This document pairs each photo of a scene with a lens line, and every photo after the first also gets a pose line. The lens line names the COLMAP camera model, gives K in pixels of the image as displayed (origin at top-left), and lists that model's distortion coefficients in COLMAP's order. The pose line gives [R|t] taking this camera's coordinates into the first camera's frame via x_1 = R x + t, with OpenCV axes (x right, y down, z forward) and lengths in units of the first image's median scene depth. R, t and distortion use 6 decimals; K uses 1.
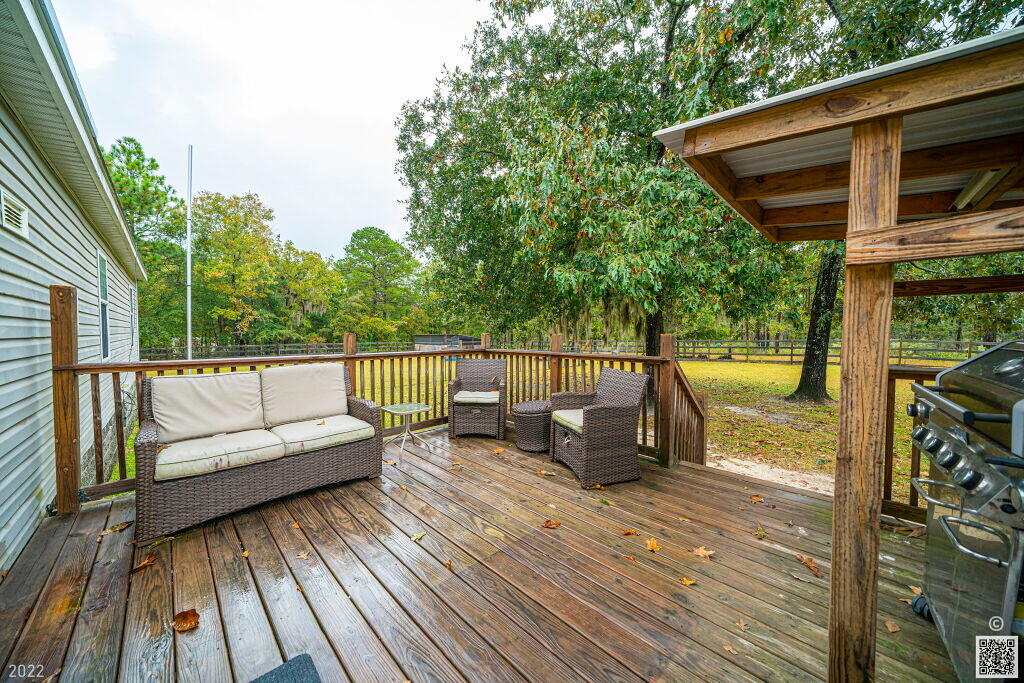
lens RADIAL K [[351.6, 0, 512.0], [0, 351.6, 341.5], [0, 0, 1]] dist [-0.001325, -0.000167]
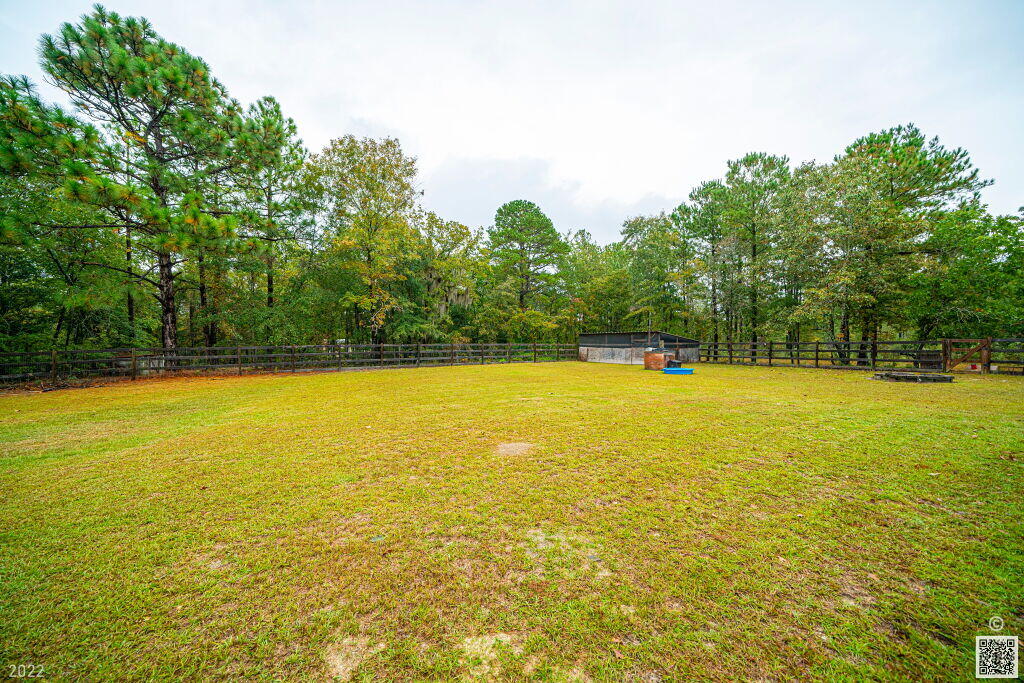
lens RADIAL K [[351.6, 0, 512.0], [0, 351.6, 341.5], [0, 0, 1]] dist [-0.001325, -0.000167]
pose [[0.951785, 0.002799, -0.306754, -0.256438], [-0.008456, 0.999818, -0.017115, 0.014818], [0.306650, 0.018883, 0.951635, 0.361861]]
